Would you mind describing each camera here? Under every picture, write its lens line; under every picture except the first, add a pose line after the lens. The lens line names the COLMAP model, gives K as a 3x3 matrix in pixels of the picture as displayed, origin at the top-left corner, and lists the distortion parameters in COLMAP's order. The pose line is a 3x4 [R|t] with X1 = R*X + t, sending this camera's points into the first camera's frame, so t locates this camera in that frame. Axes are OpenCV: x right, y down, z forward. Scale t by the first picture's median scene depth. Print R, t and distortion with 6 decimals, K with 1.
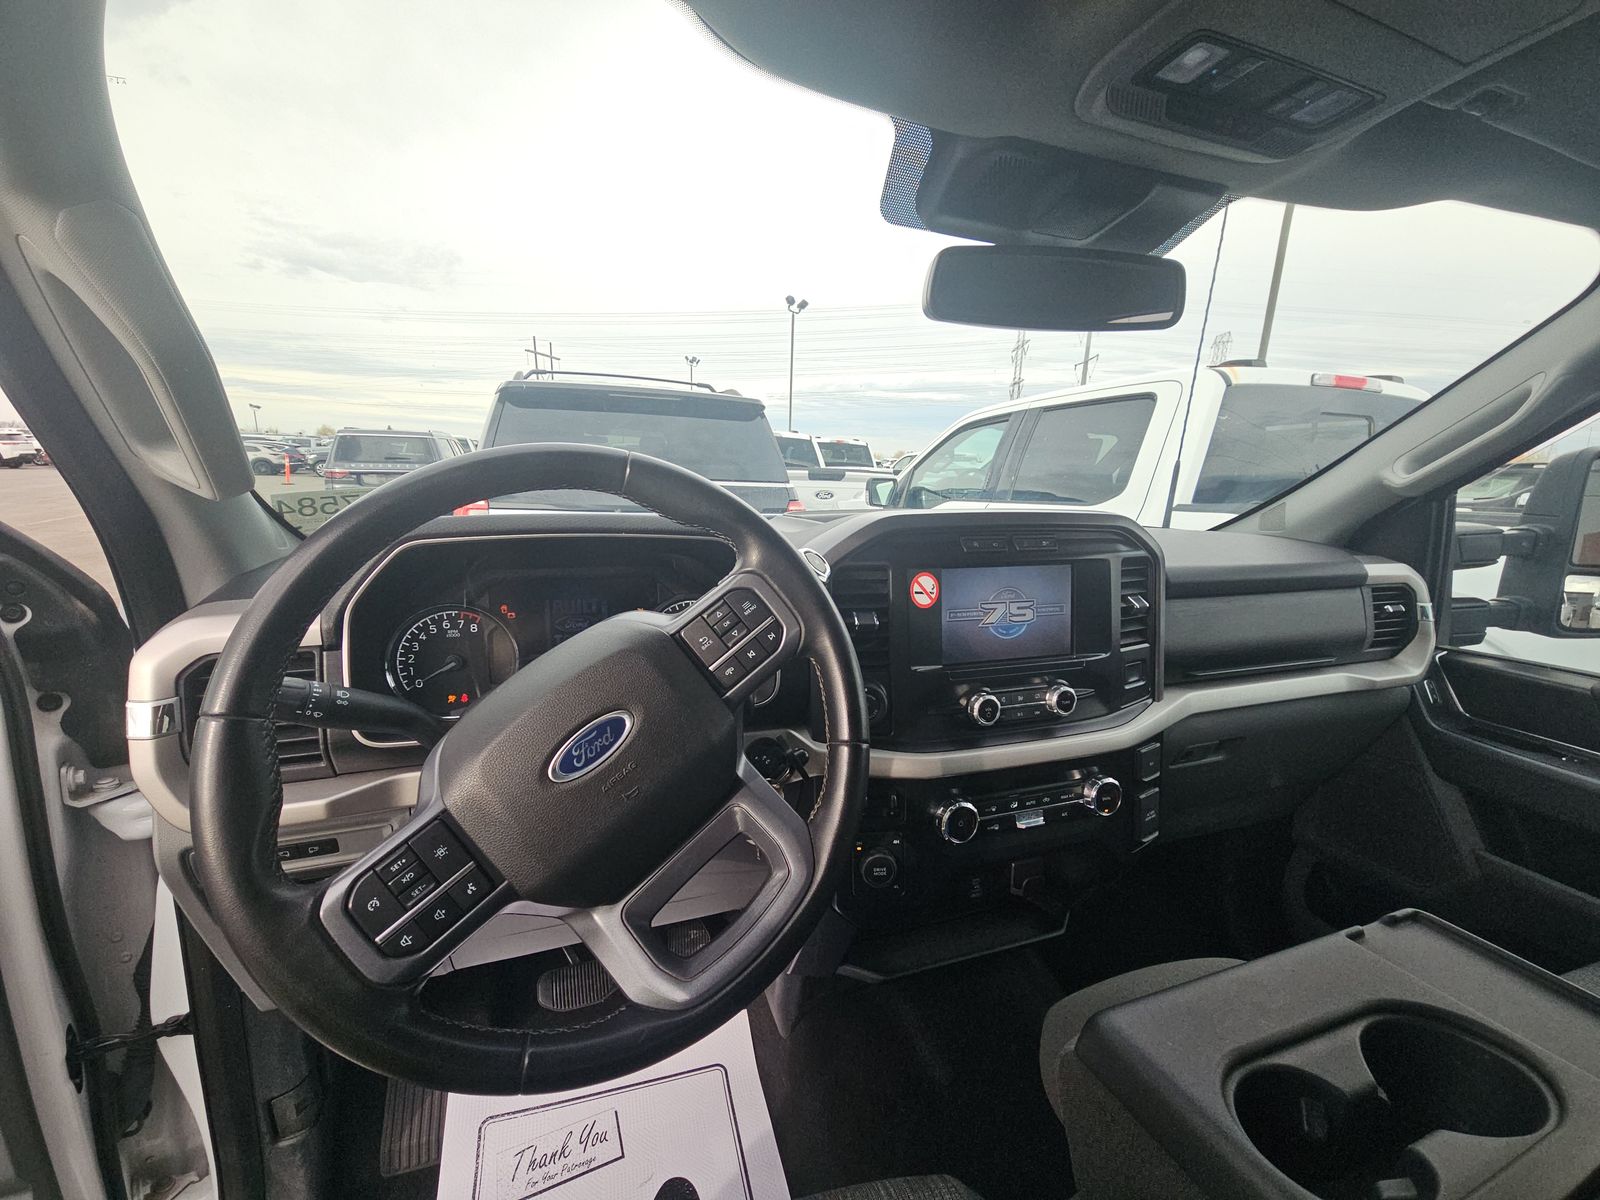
lens RADIAL K [[650.9, 0, 800.0], [0, 650.9, 600.0], [0, 0, 1]] dist [0.024425, -0.015353]
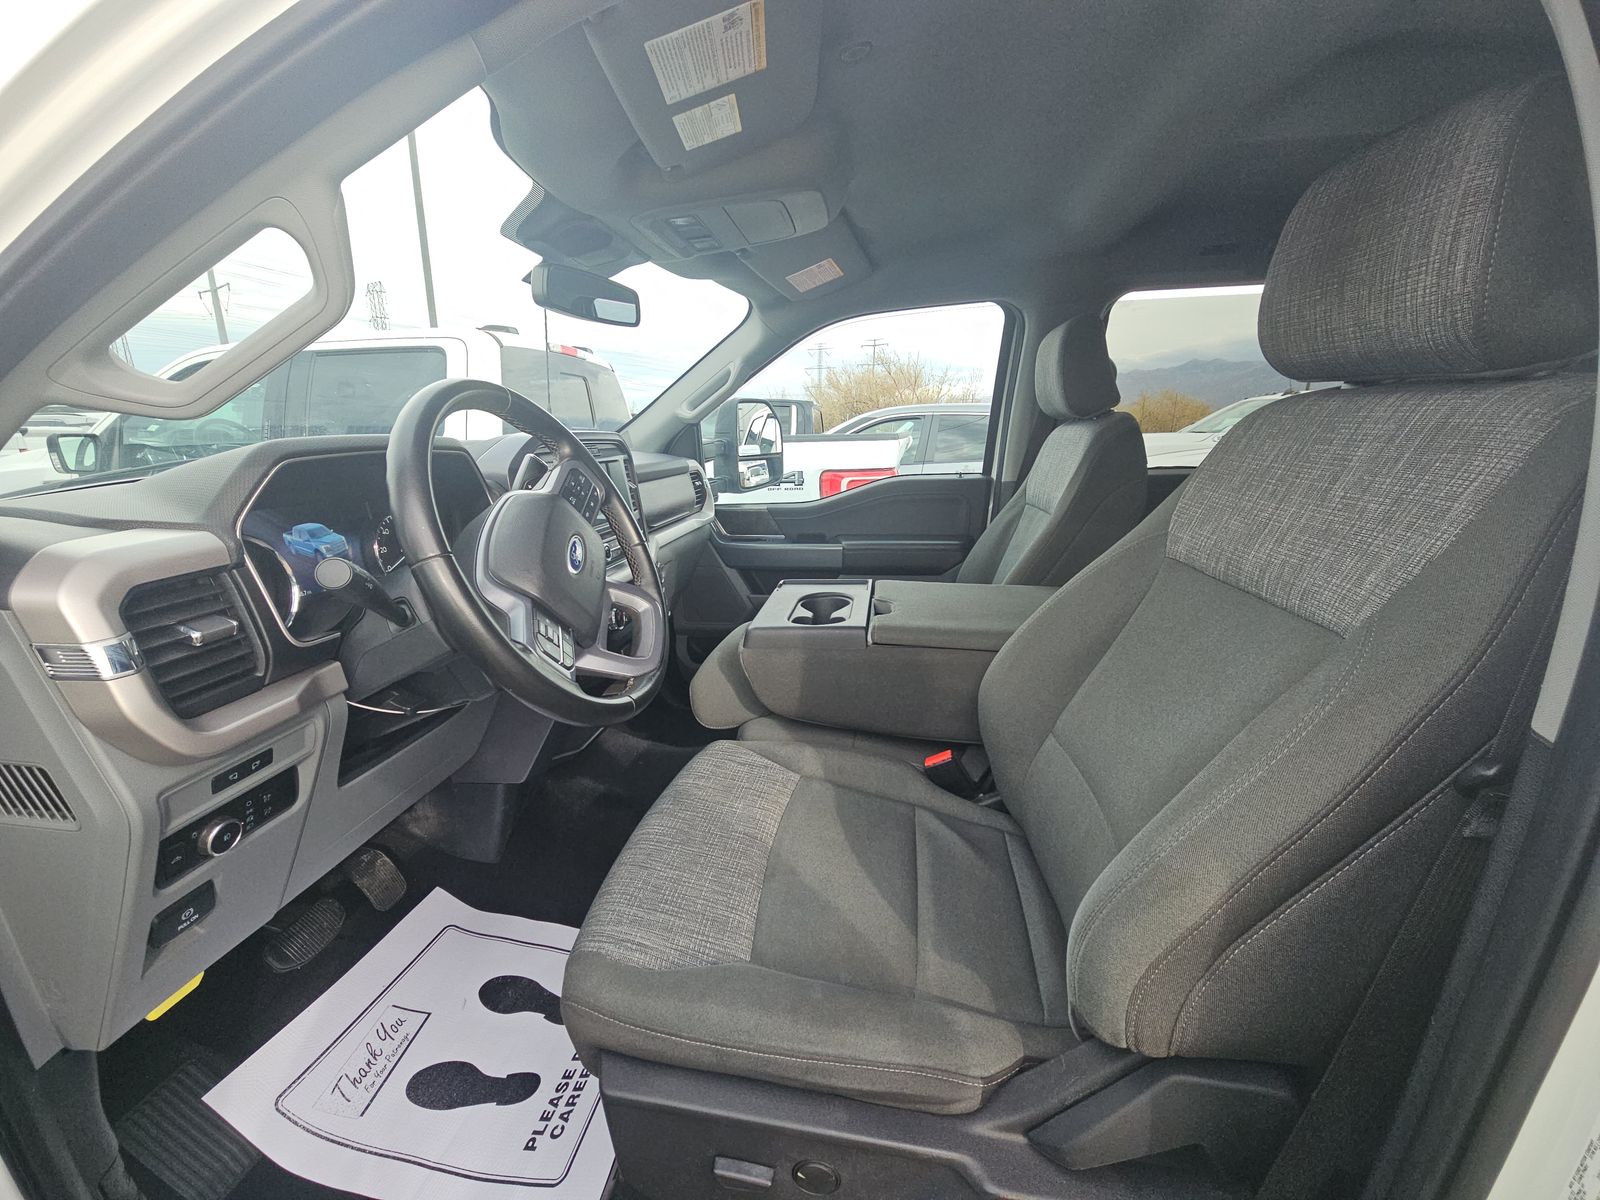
lens RADIAL K [[637.3, 0, 800.0], [0, 637.3, 600.0], [0, 0, 1]] dist [0.027126, -0.020815]
pose [[0.461104, -0.256391, 0.849498, -0.654678], [0.191841, 0.963510, 0.186671, 0.052098], [-0.866360, 0.076894, 0.493464, -0.158328]]
